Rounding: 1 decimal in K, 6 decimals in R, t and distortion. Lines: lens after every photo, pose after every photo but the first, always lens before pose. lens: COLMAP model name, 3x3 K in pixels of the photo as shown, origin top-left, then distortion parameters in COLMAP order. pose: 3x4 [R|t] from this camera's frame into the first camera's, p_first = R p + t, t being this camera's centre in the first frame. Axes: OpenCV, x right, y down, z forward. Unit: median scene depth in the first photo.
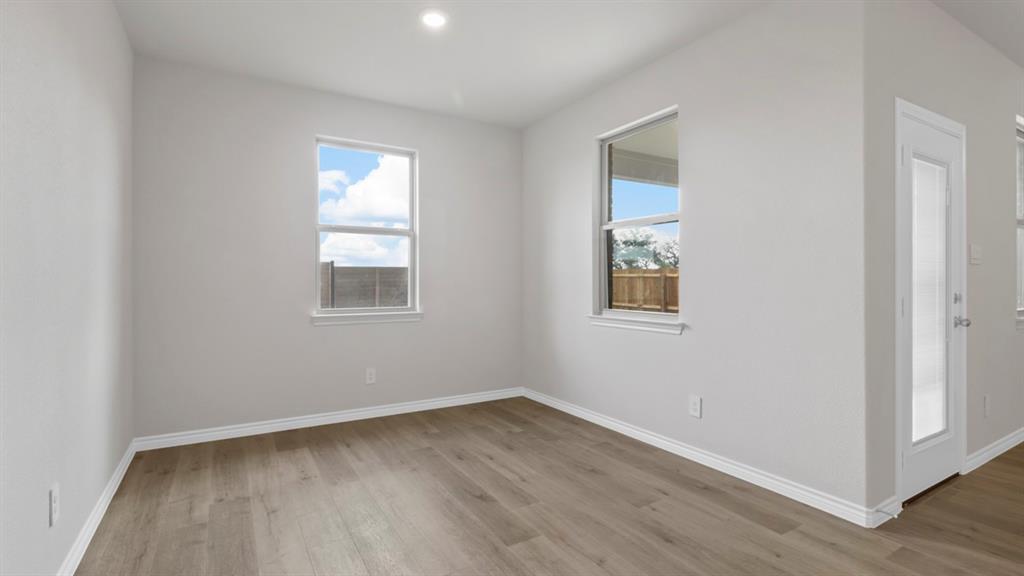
lens RADIAL K [[485.2, 0, 518.0], [0, 485.2, 286.5], [0, 0, 1]] dist [0.001280, 0.001253]
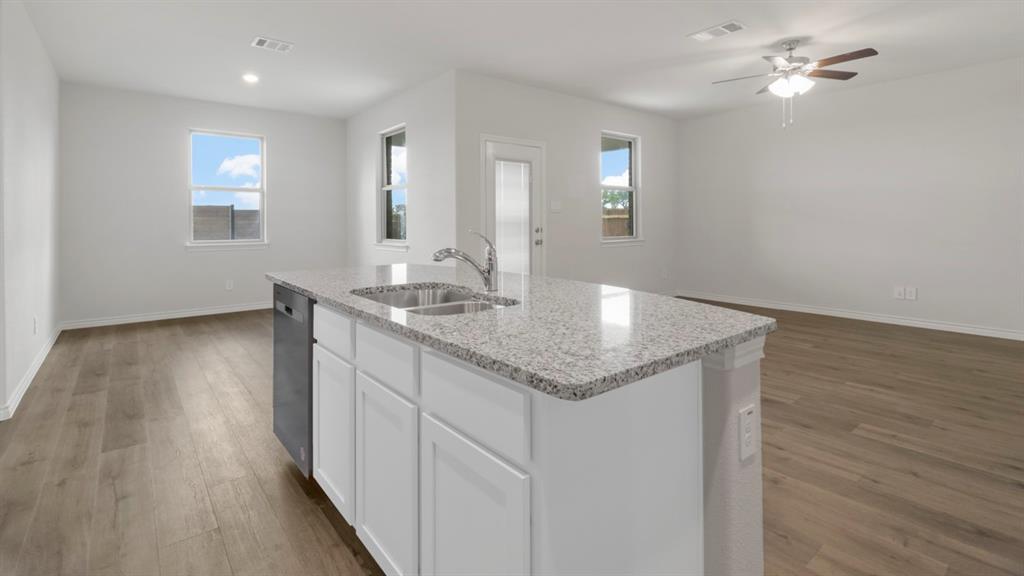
lens RADIAL K [[485.2, 0, 522.7], [0, 485.2, 225.2], [0, 0, 1]] dist [0.001280, 0.001253]
pose [[0.989419, -0.003442, 0.145043, 0.402548], [0.004361, 0.999972, -0.006018, 0.011104], [-0.145018, 0.006587, 0.989407, -0.667650]]
